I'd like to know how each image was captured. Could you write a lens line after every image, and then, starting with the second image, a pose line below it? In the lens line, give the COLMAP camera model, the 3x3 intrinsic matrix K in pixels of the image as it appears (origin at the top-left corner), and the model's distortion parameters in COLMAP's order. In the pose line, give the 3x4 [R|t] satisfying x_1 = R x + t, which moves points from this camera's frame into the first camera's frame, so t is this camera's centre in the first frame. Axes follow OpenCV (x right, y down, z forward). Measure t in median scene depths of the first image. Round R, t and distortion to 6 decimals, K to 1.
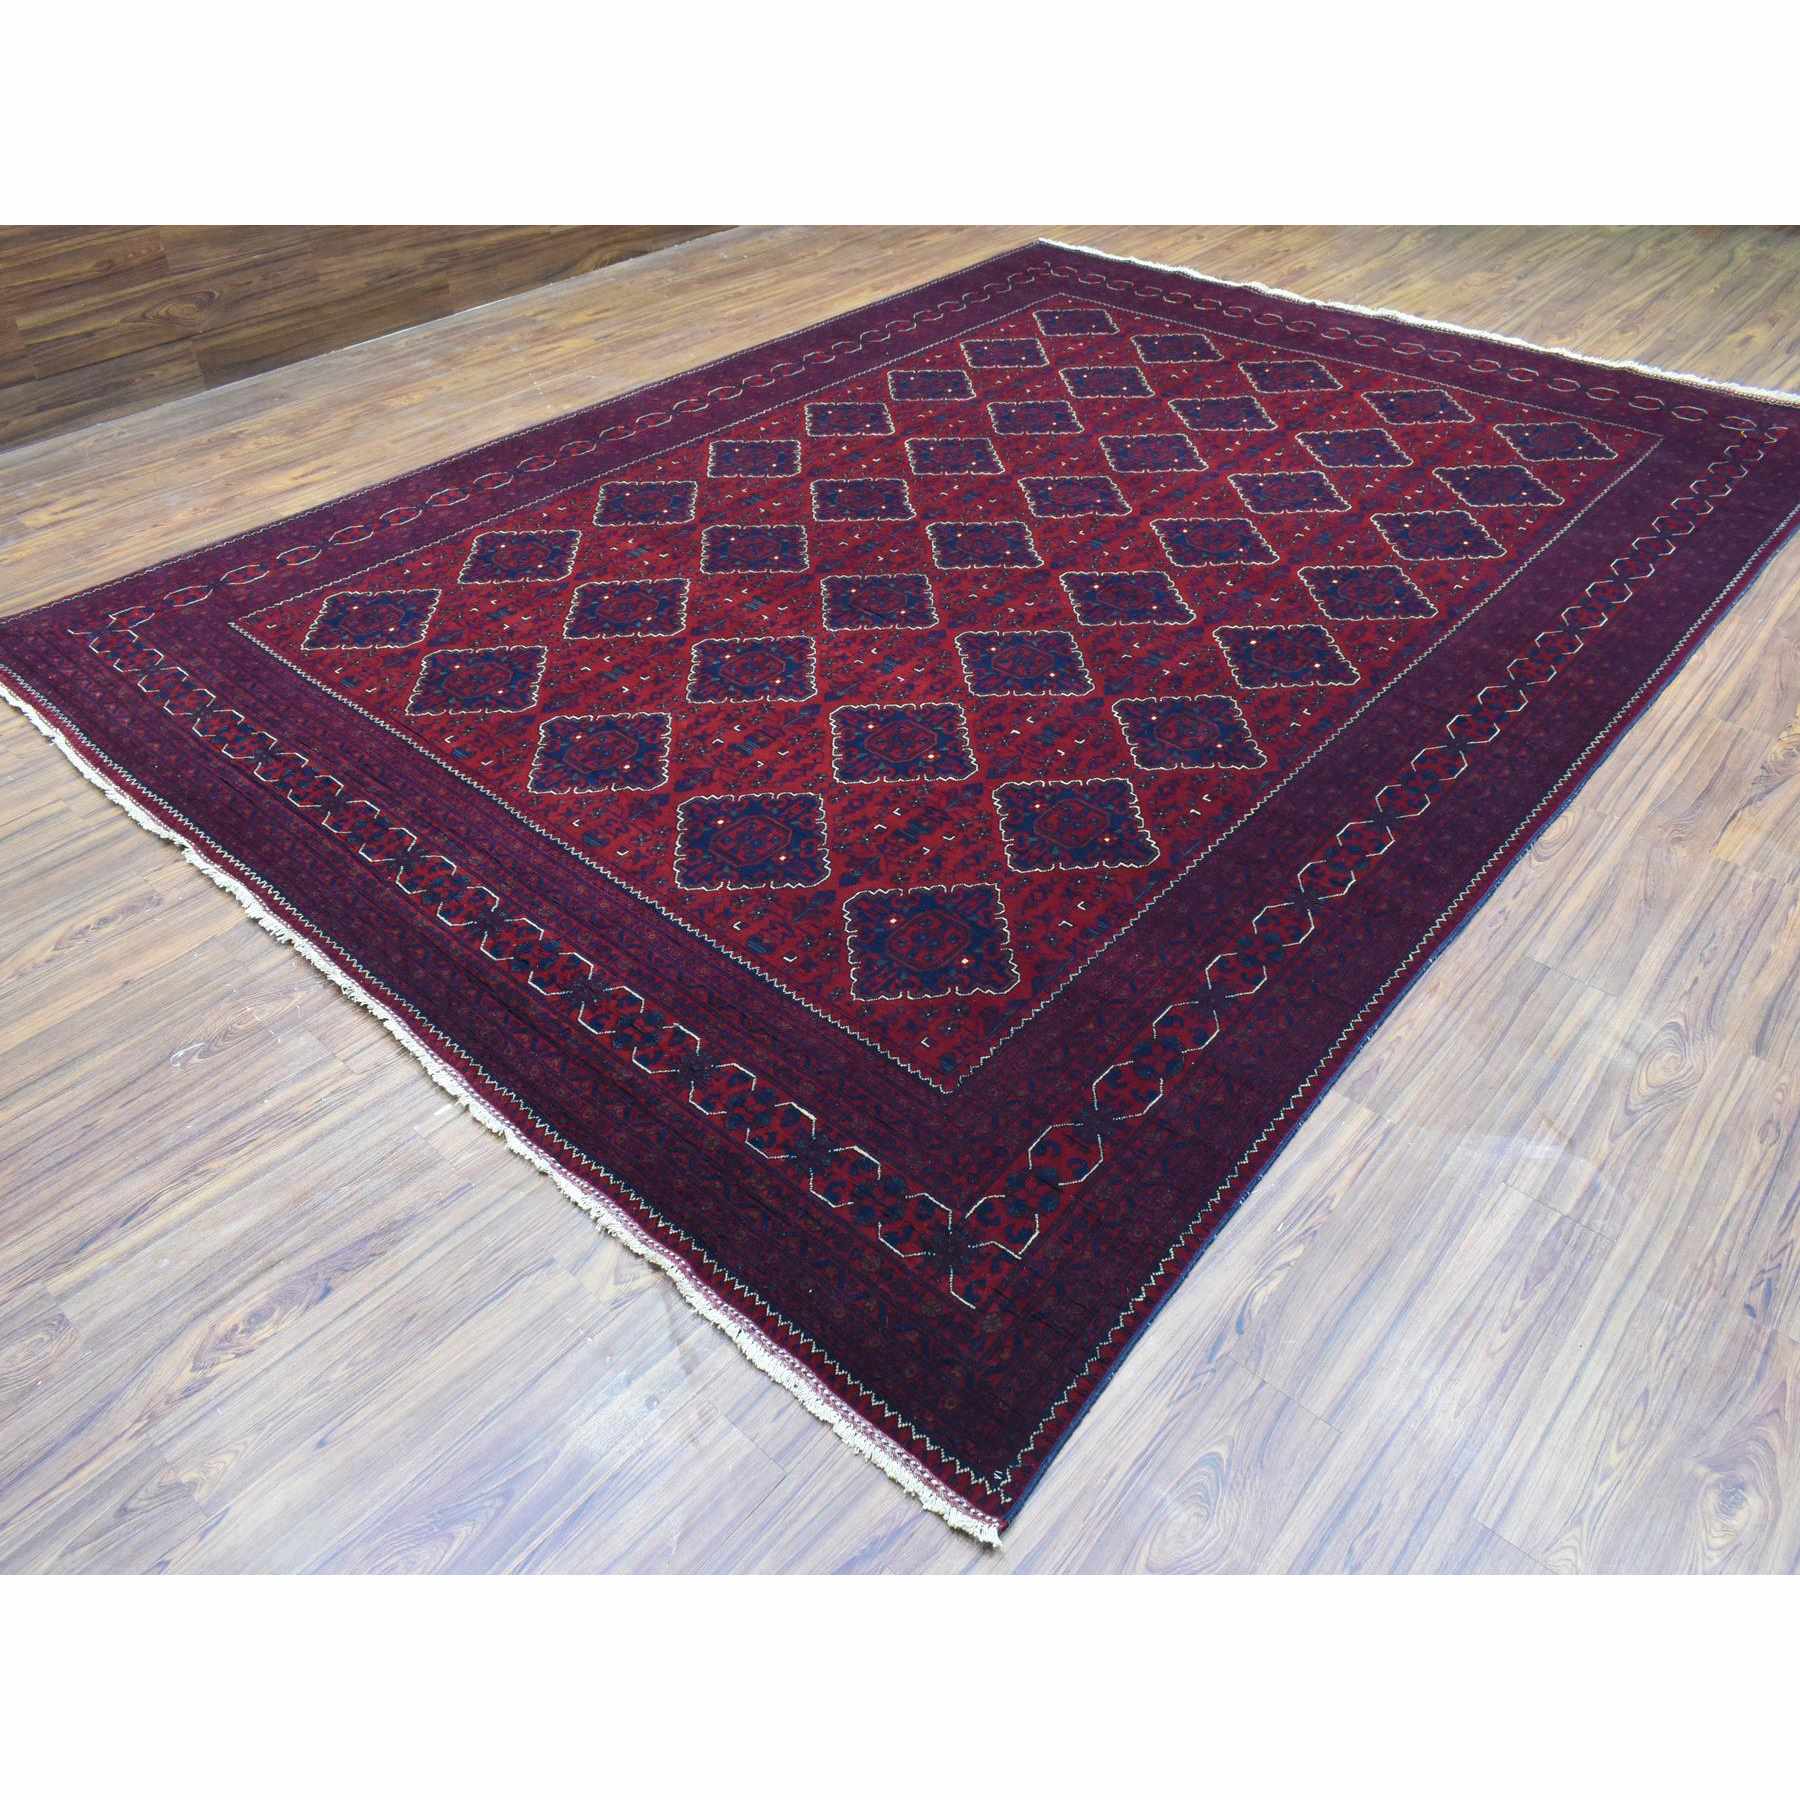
lens RADIAL K [[1172.3, 0, 900.0], [0, 1172.3, 900.0], [0, 0, 1]] dist [-0.011559, 0.001447]
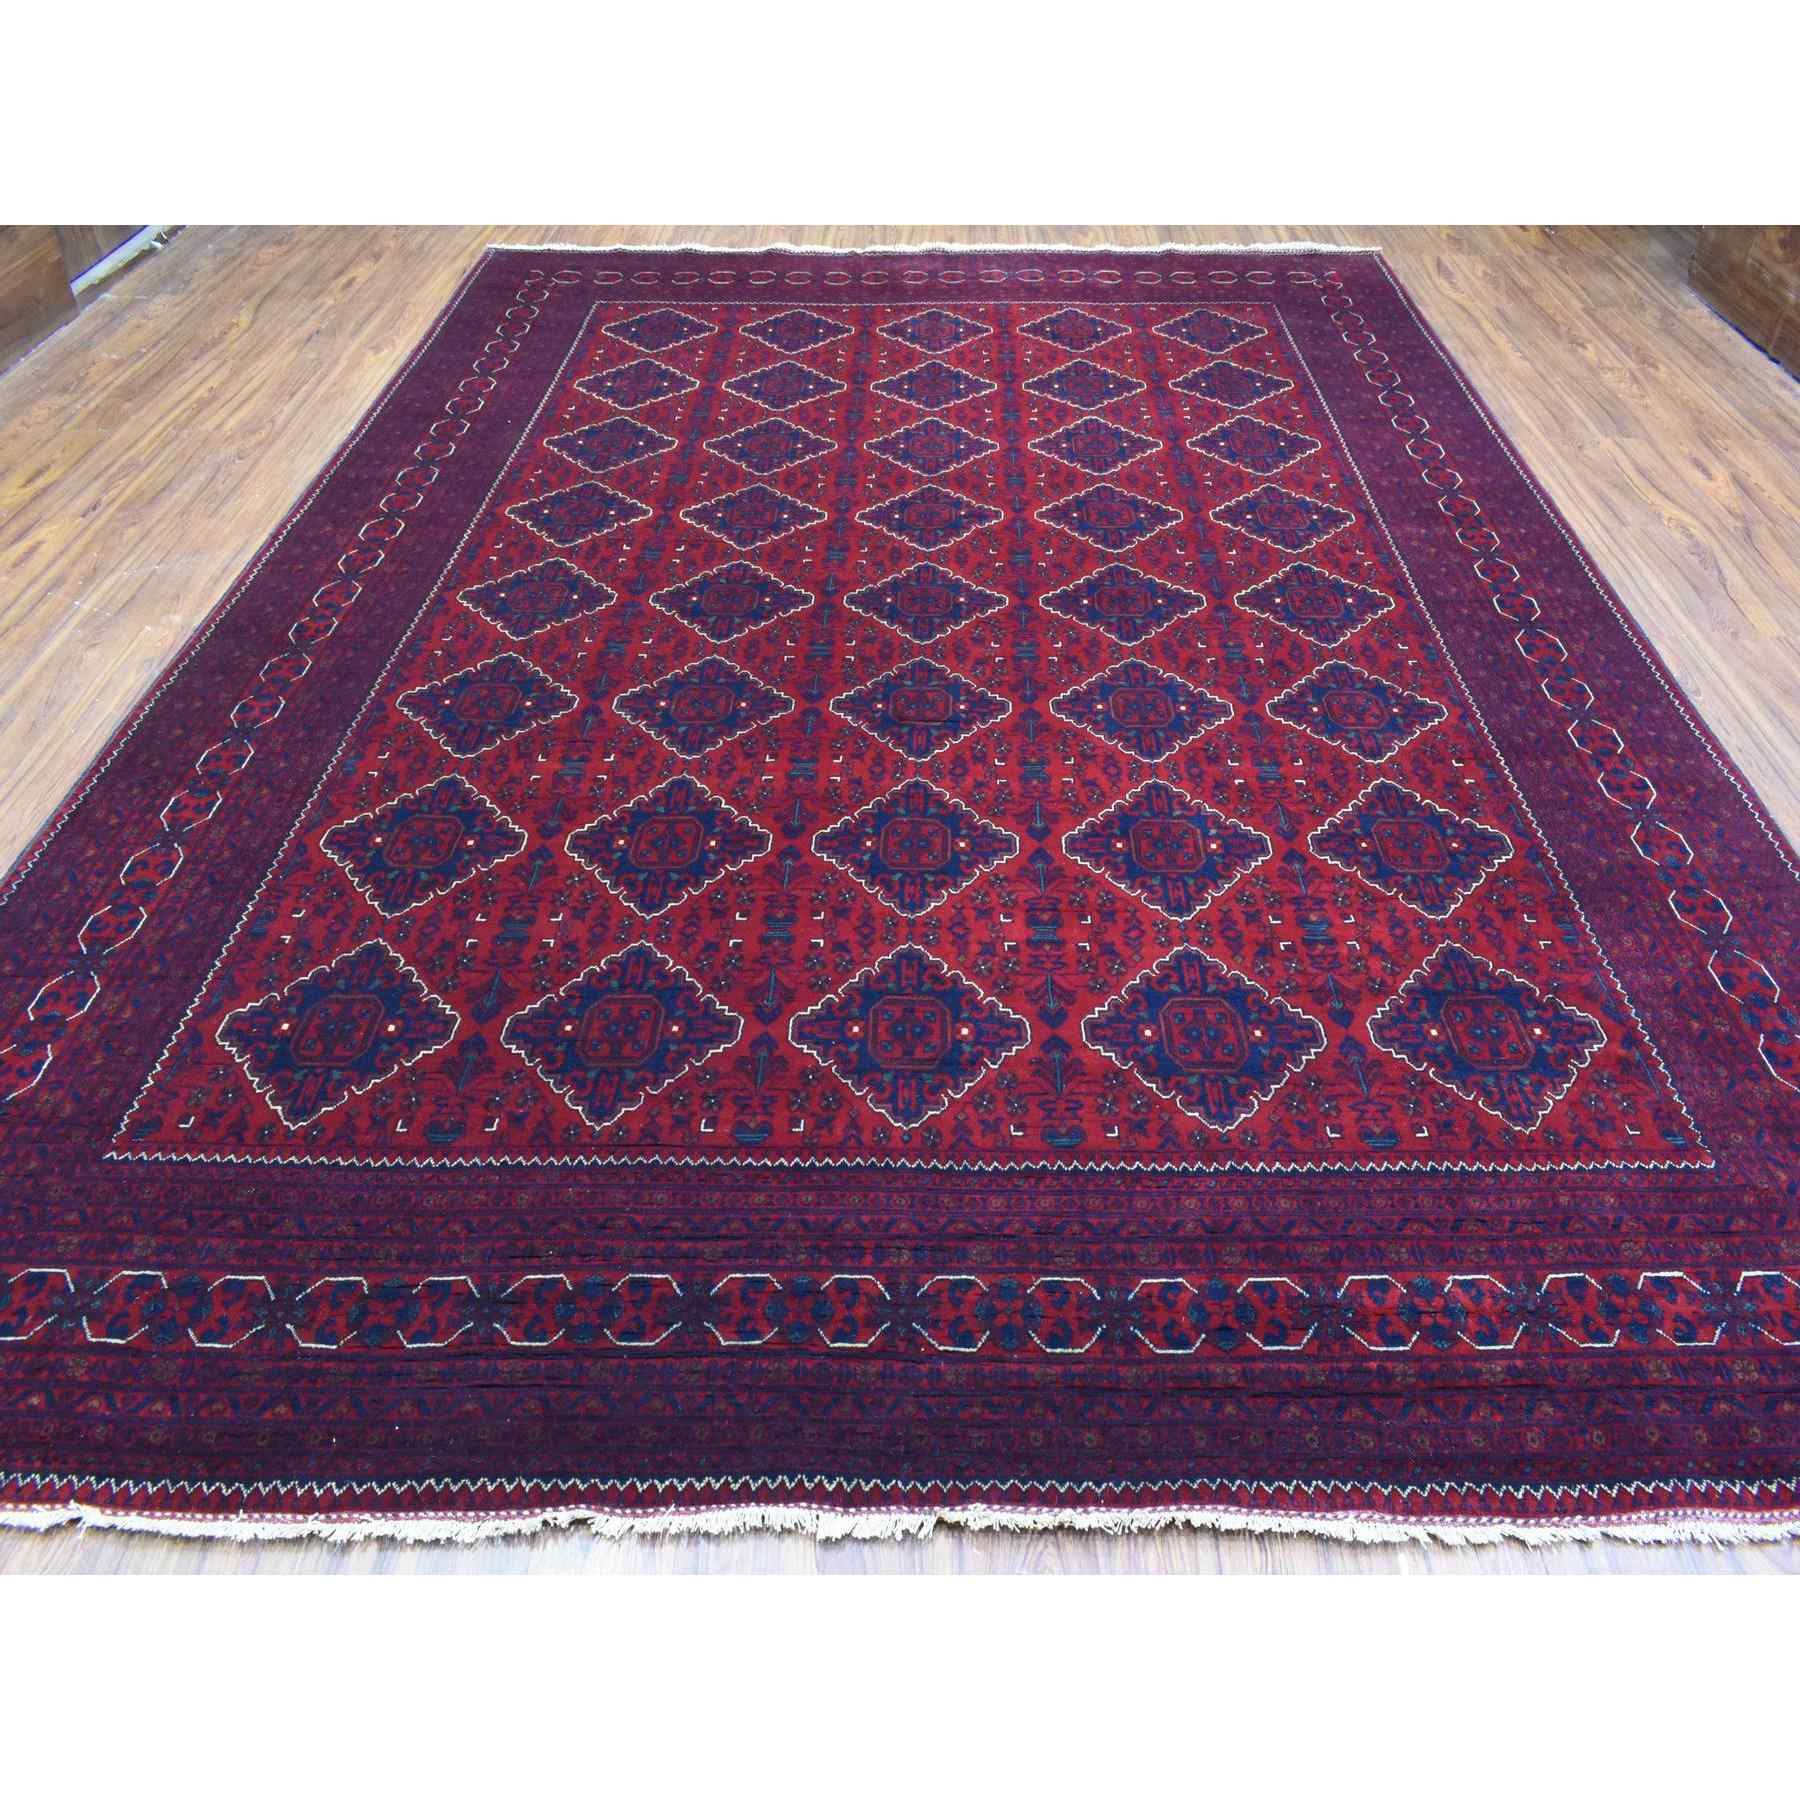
lens RADIAL K [[1172.3, 0, 900.0], [0, 1172.3, 900.0], [0, 0, 1]] dist [-0.011559, 0.001447]
pose [[0.772405, -0.451797, 0.446397, -0.396742], [0.434366, 0.888544, 0.147704, -0.224138], [-0.463376, 0.079812, 0.882560, 0.241573]]
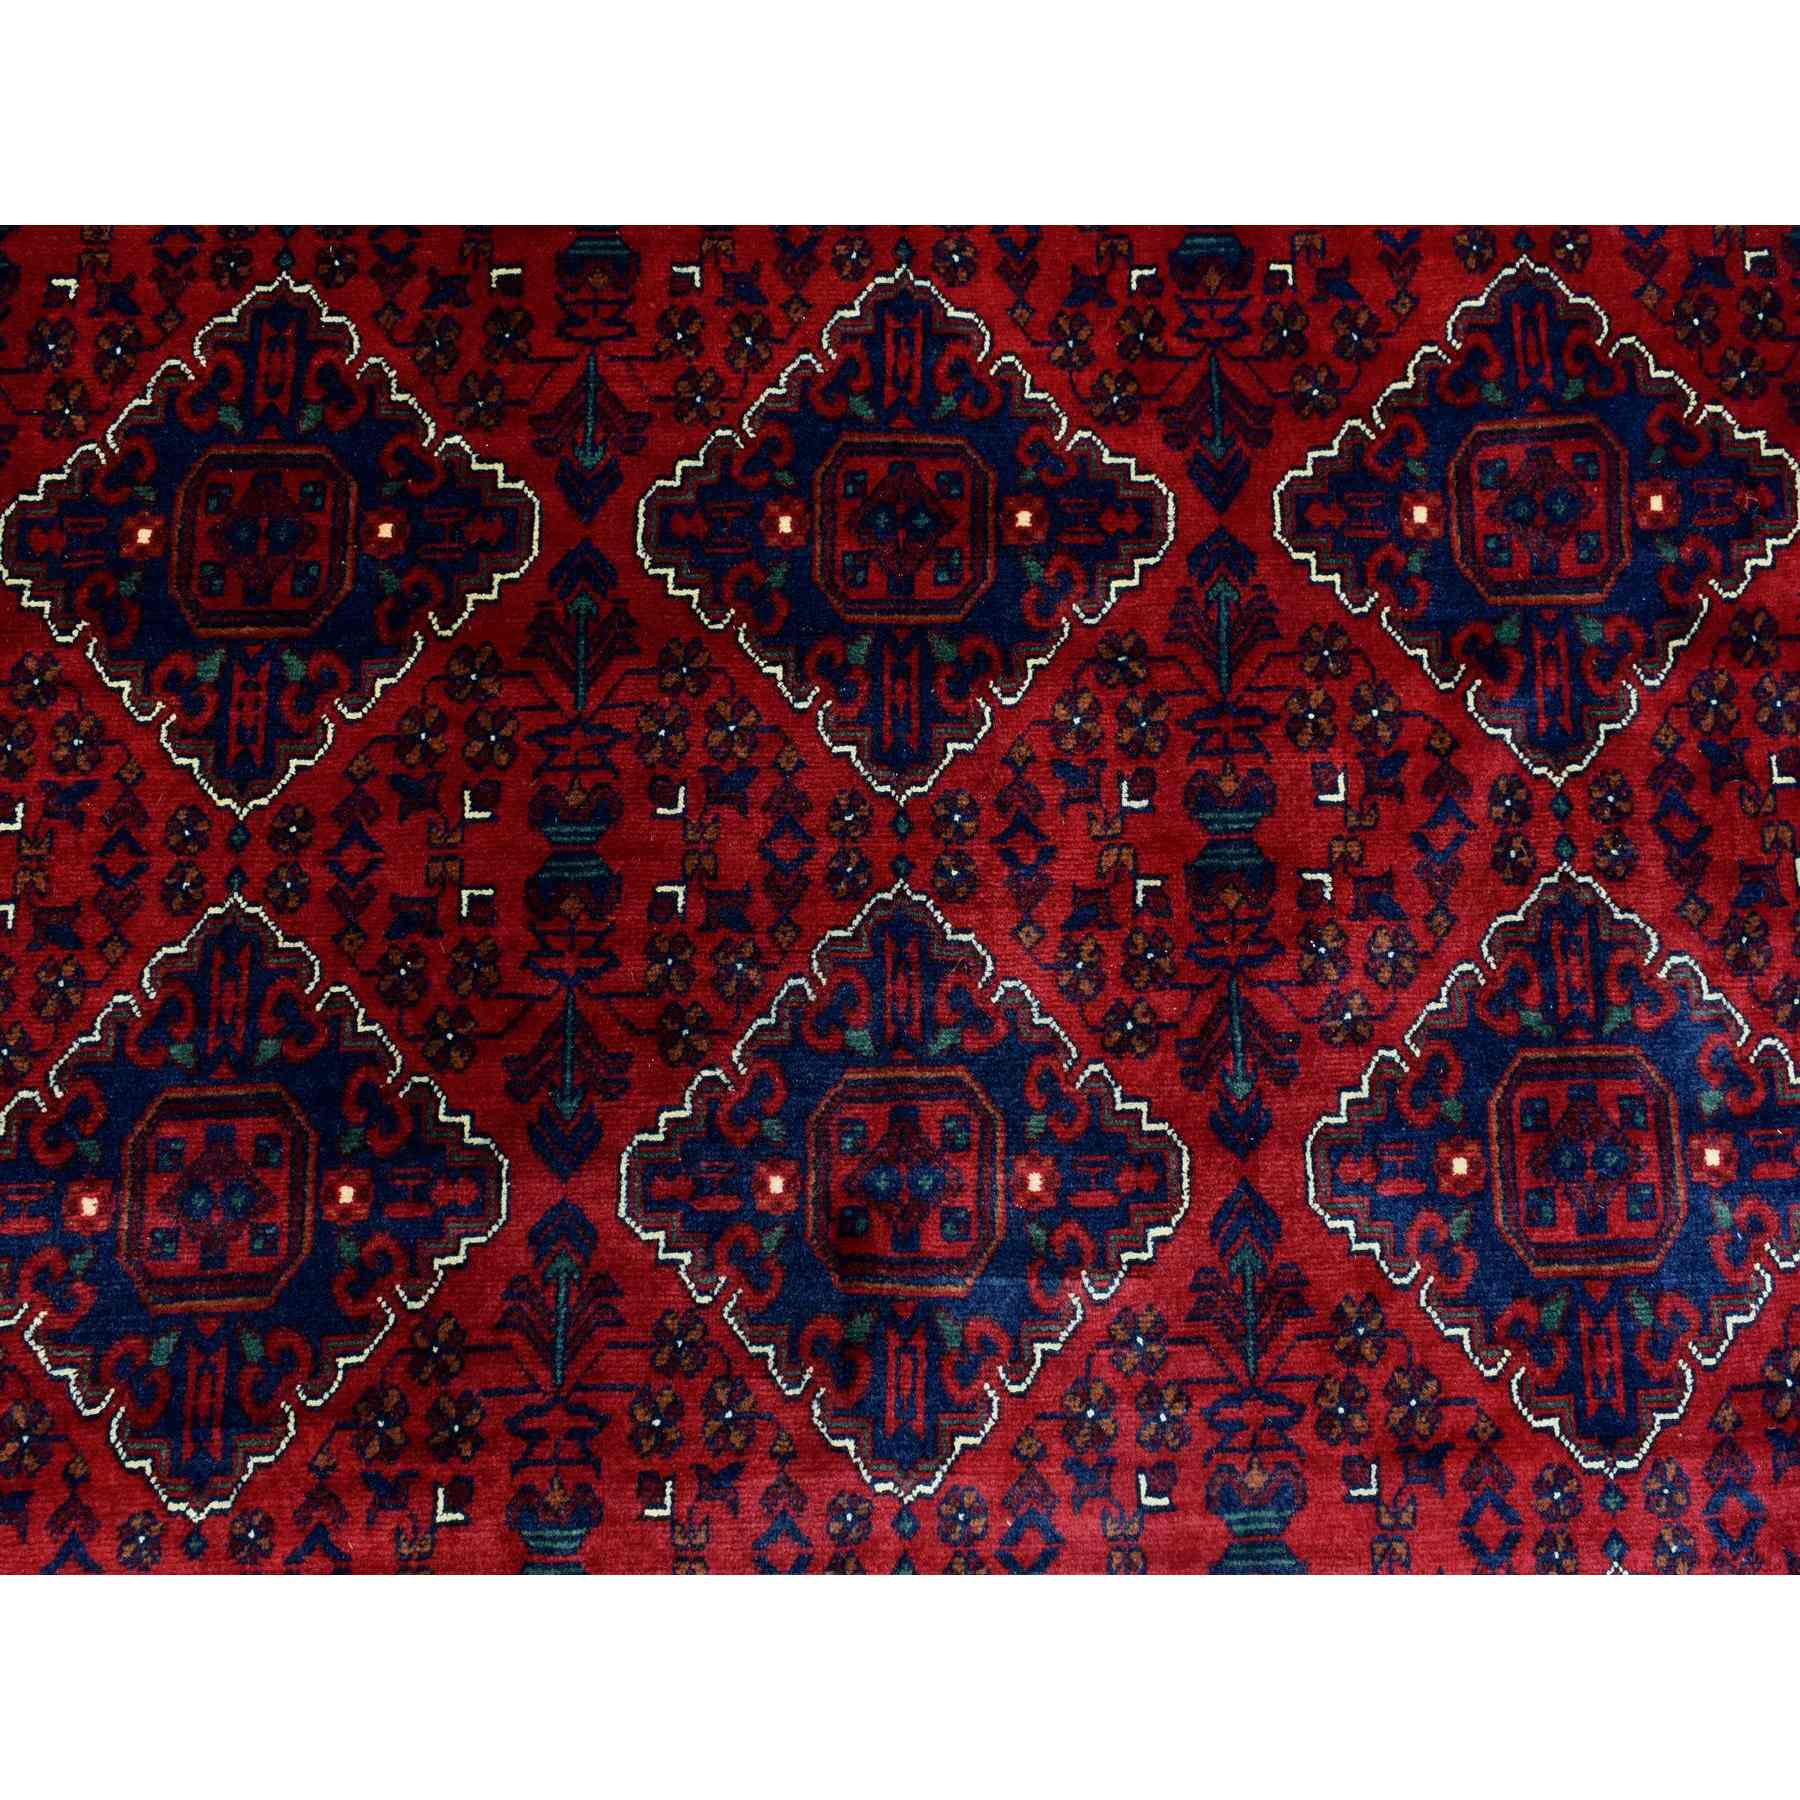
lens RADIAL K [[2189.6, 0, 1007.1], [0, 2189.6, 900.1], [0, 0, 1]] dist [-0.022658, 0.012714]
pose [[0.741142, -0.646929, 0.179420, -0.055863], [0.438401, 0.668776, 0.600453, -0.490310], [-0.508442, -0.366364, 0.779272, 0.522306]]
